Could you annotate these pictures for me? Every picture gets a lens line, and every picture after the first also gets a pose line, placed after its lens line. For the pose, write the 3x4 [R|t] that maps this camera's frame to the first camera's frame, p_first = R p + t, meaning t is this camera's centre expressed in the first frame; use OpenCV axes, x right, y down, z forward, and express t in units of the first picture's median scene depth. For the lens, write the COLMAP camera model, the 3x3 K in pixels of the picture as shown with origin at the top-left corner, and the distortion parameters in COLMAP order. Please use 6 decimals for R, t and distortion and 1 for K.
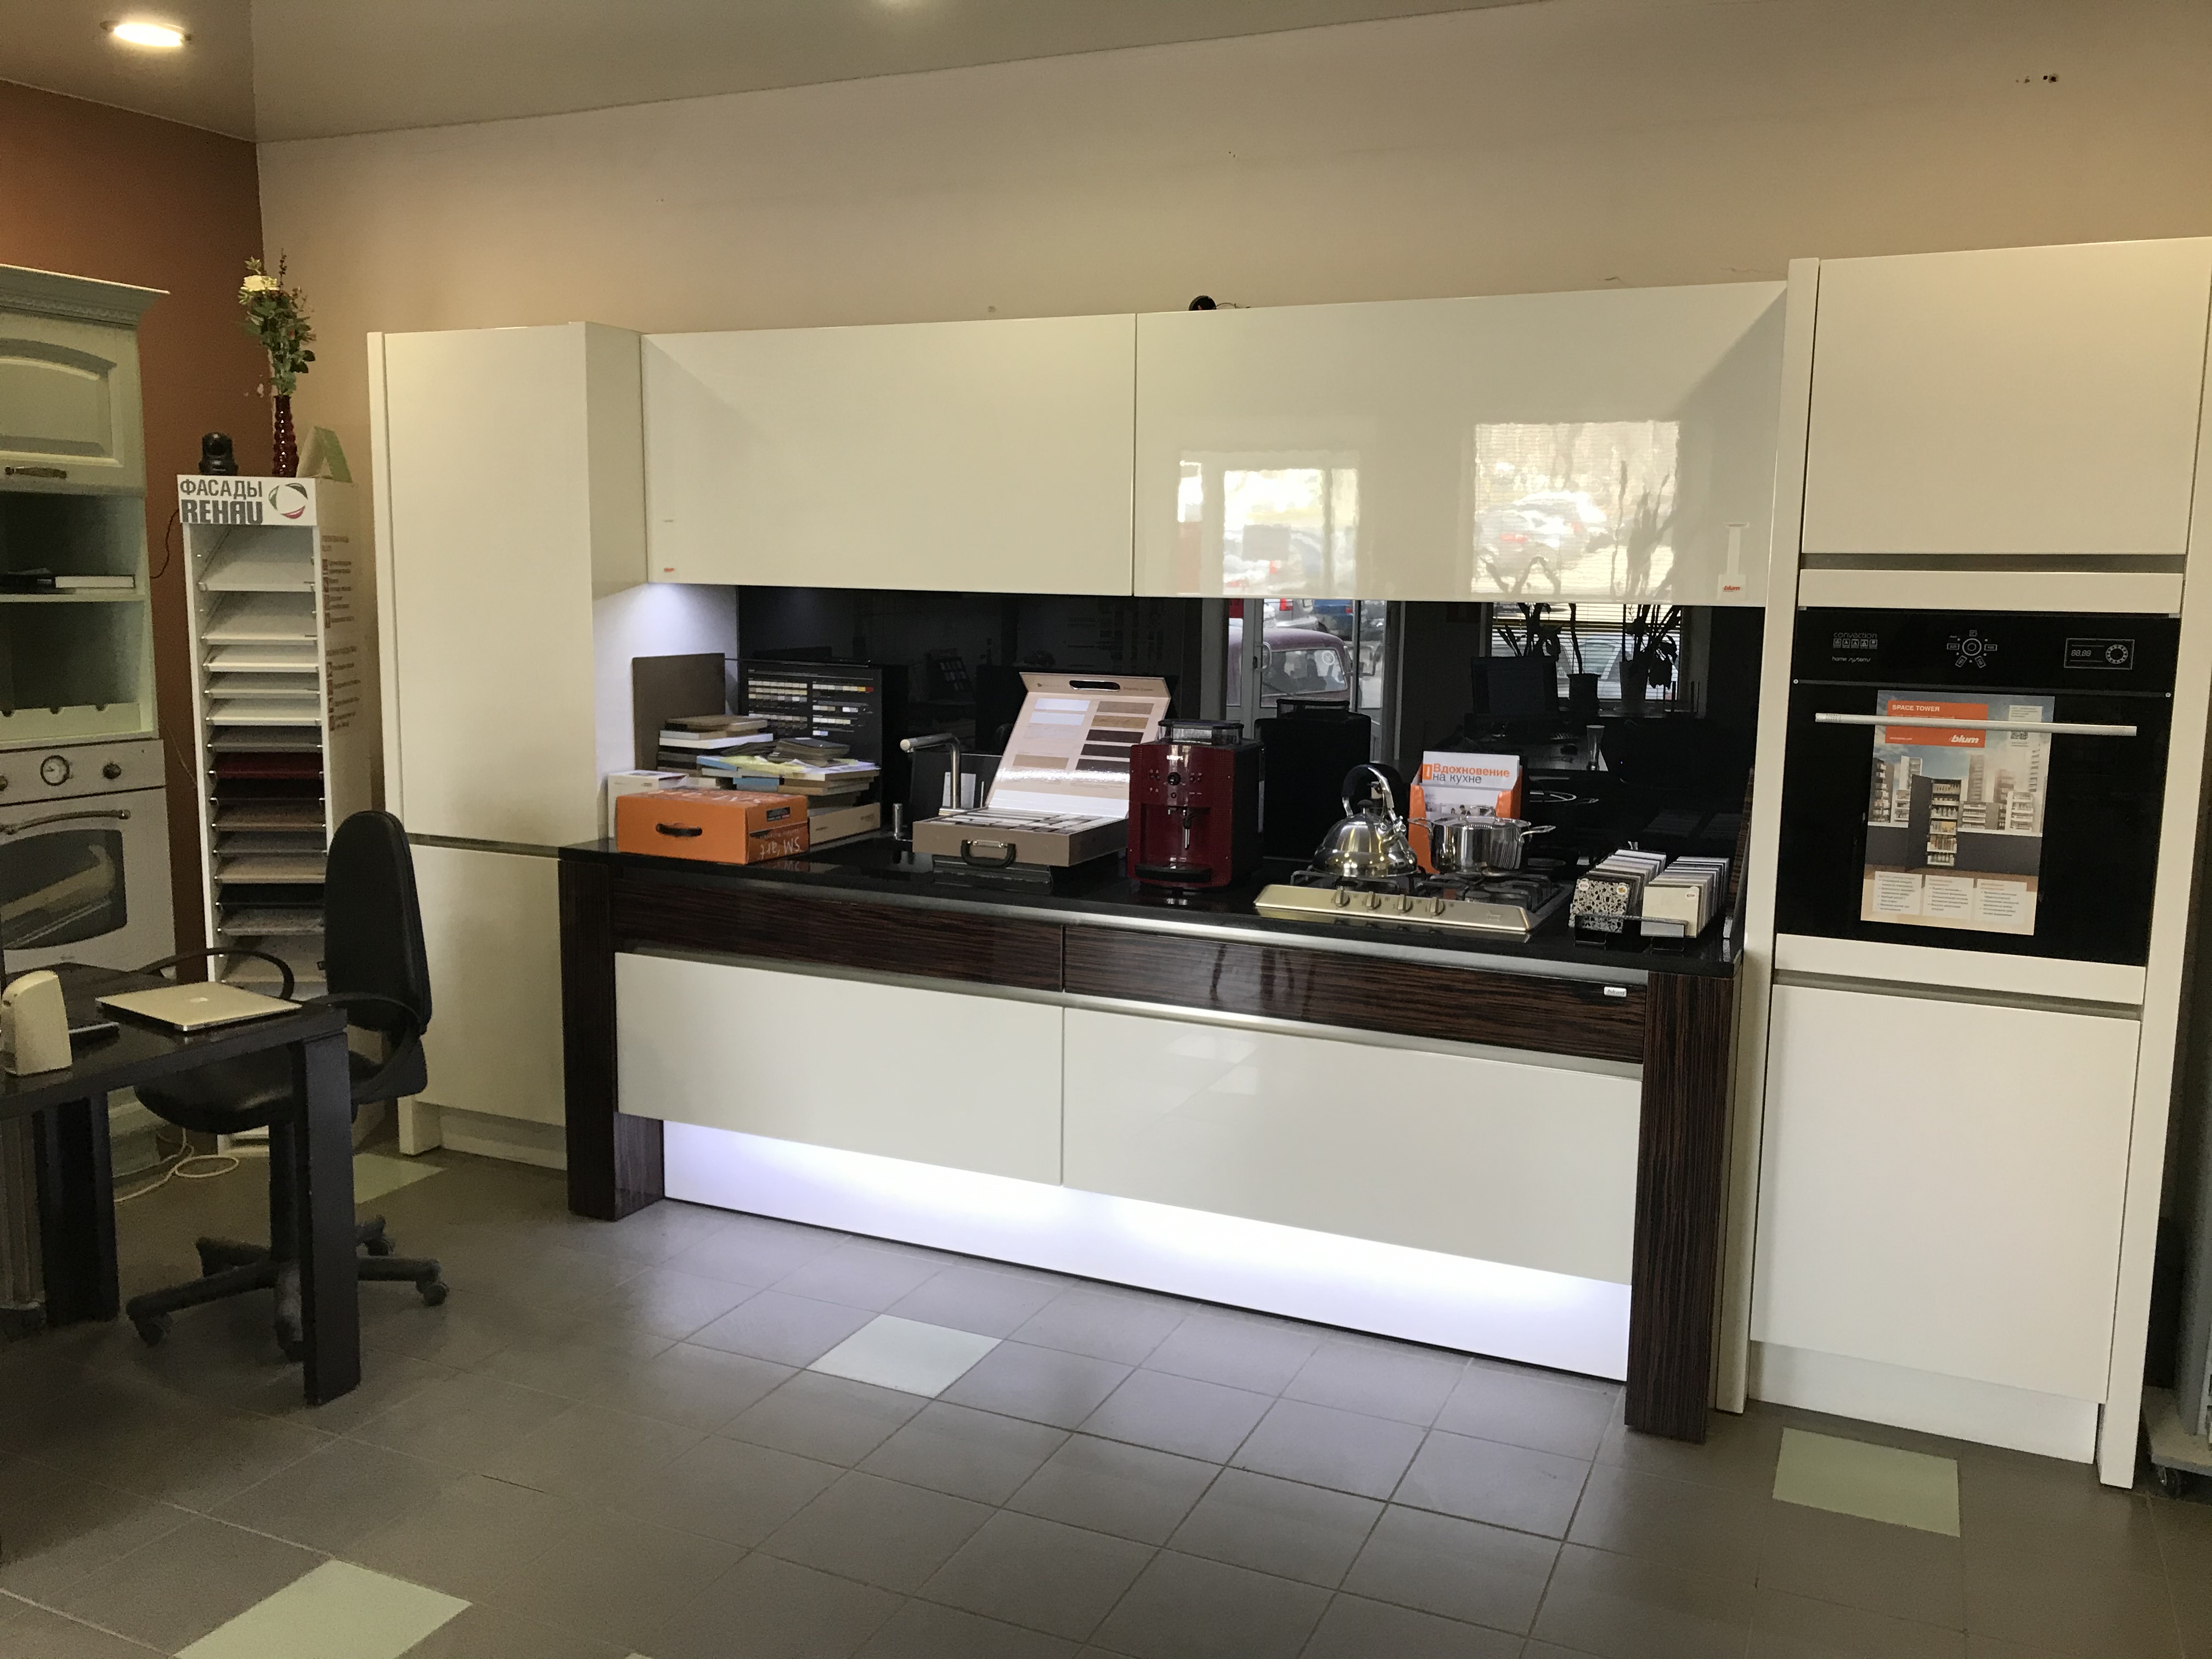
lens RADIAL K [[1846.6, 0, 1102.4], [0, 1846.6, 827.8], [0, 0, 1]] dist [0.014765, 0.006523]
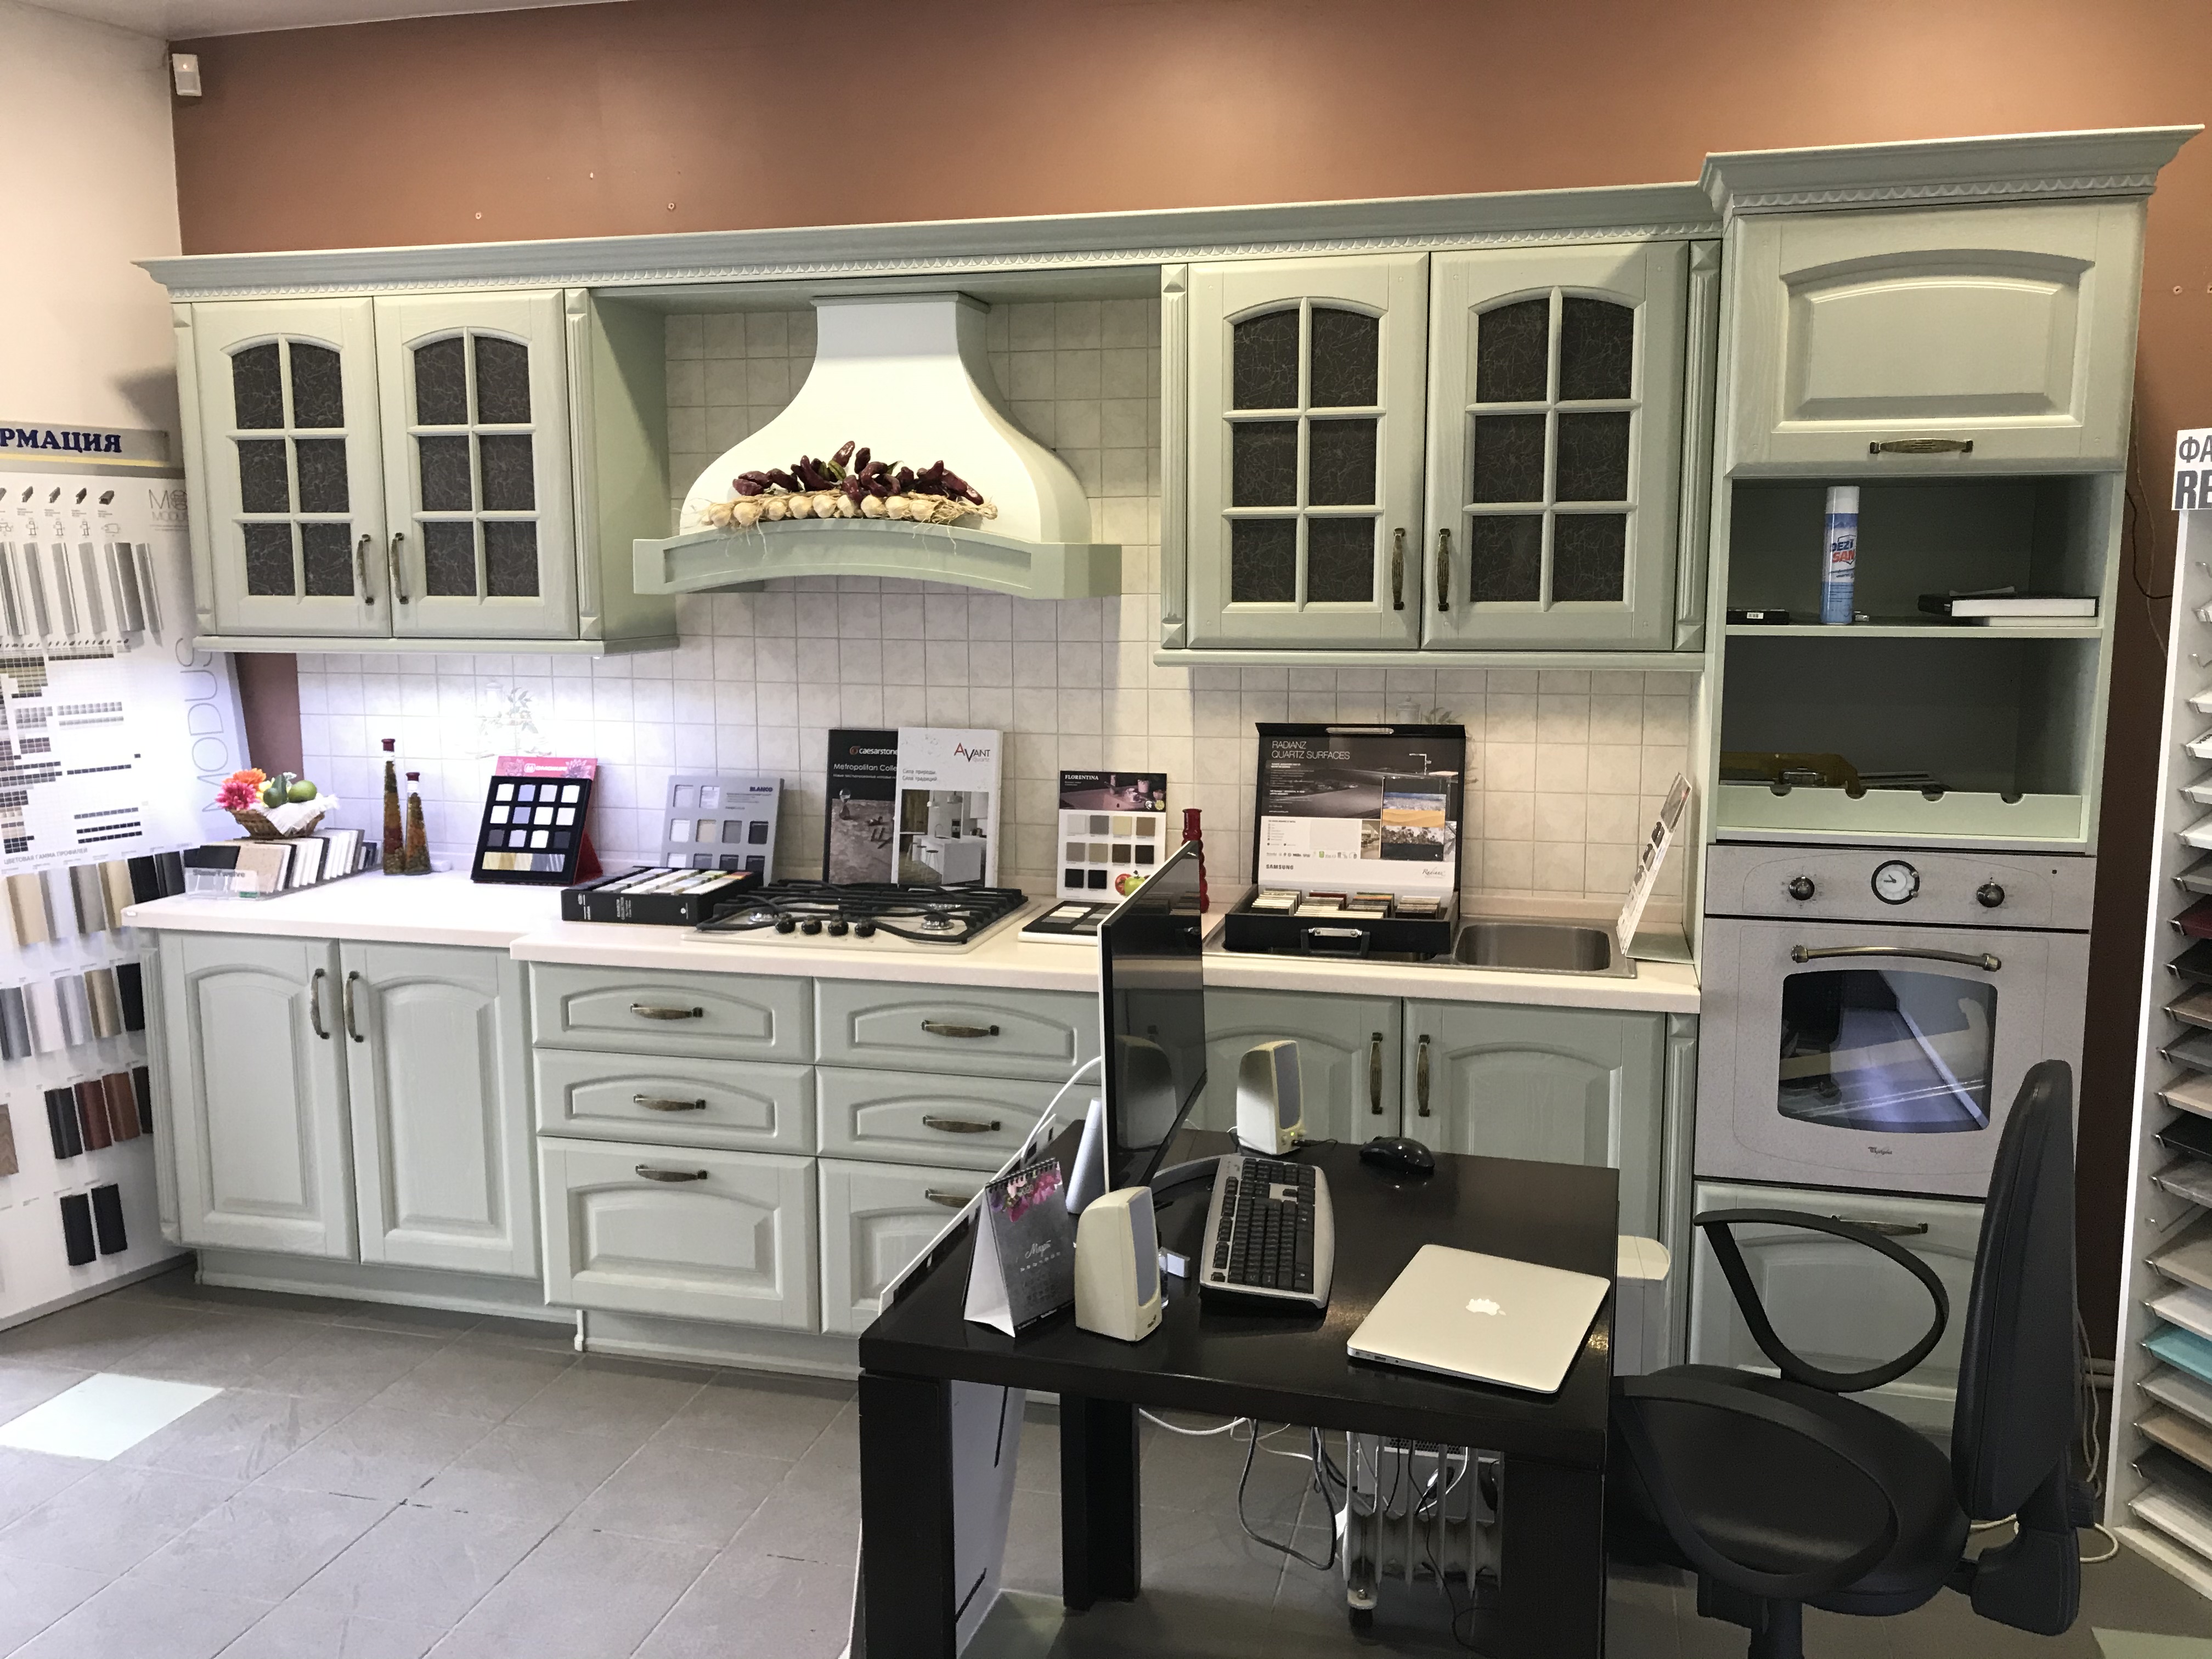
lens RADIAL K [[1846.6, 0, 1103.9], [0, 1846.6, 828.7], [0, 0, 1]] dist [0.014765, 0.006523]
pose [[0.136127, 0.120174, -0.983376, 0.065463], [-0.132795, 0.985871, 0.102097, -0.079209], [0.981751, 0.116690, 0.150162, 0.591140]]
